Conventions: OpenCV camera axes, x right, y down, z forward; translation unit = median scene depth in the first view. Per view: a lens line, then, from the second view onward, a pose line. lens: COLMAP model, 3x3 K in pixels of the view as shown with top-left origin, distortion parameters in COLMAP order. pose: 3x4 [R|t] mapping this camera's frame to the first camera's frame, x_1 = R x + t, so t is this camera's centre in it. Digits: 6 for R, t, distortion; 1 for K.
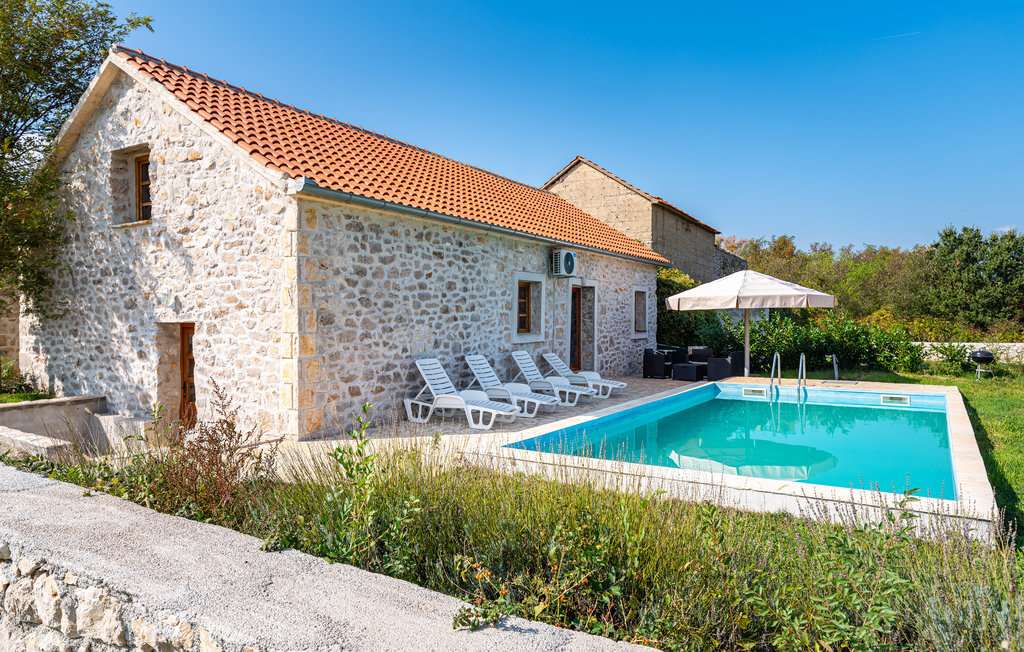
lens RADIAL K [[670.7, 0, 535.5], [0, 670.7, 328.4], [0, 0, 1]] dist [0.000963, -0.007489]
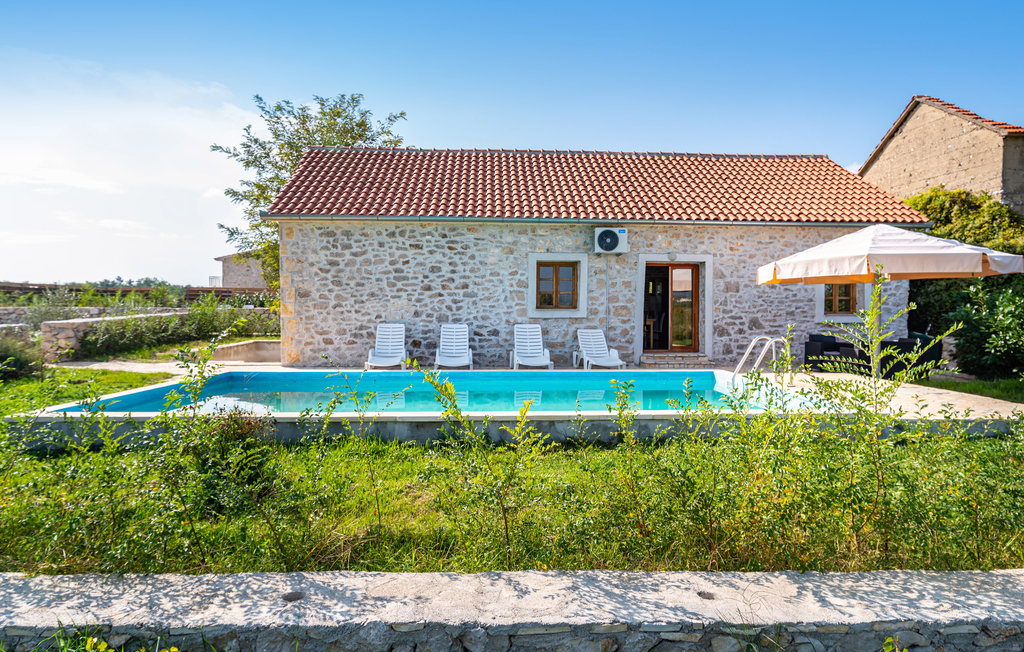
lens RADIAL K [[596.0, 0, 507.2], [0, 596.0, 330.2], [0, 0, 1]] dist [0.002918, 0.000990]
pose [[0.560434, 0.032997, -0.827541, 1.005603], [-0.017016, 0.999454, 0.028328, 0.020617], [0.828024, -0.001794, 0.560690, 0.527557]]
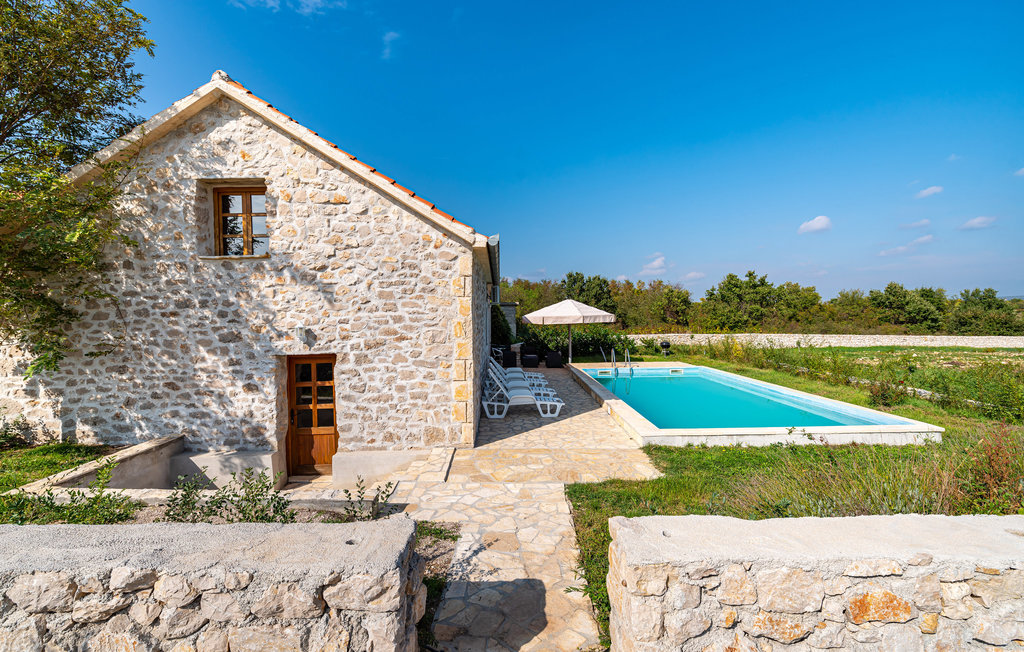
lens RADIAL K [[436.4, 0, 511.8], [0, 436.4, 320.8], [0, 0, 1]] dist [-0.000647, 0.001047]
pose [[0.847665, -0.015984, 0.530291, -0.595008], [0.021949, 0.999747, -0.004952, -0.048437], [-0.530078, 0.015838, 0.847801, 0.237884]]
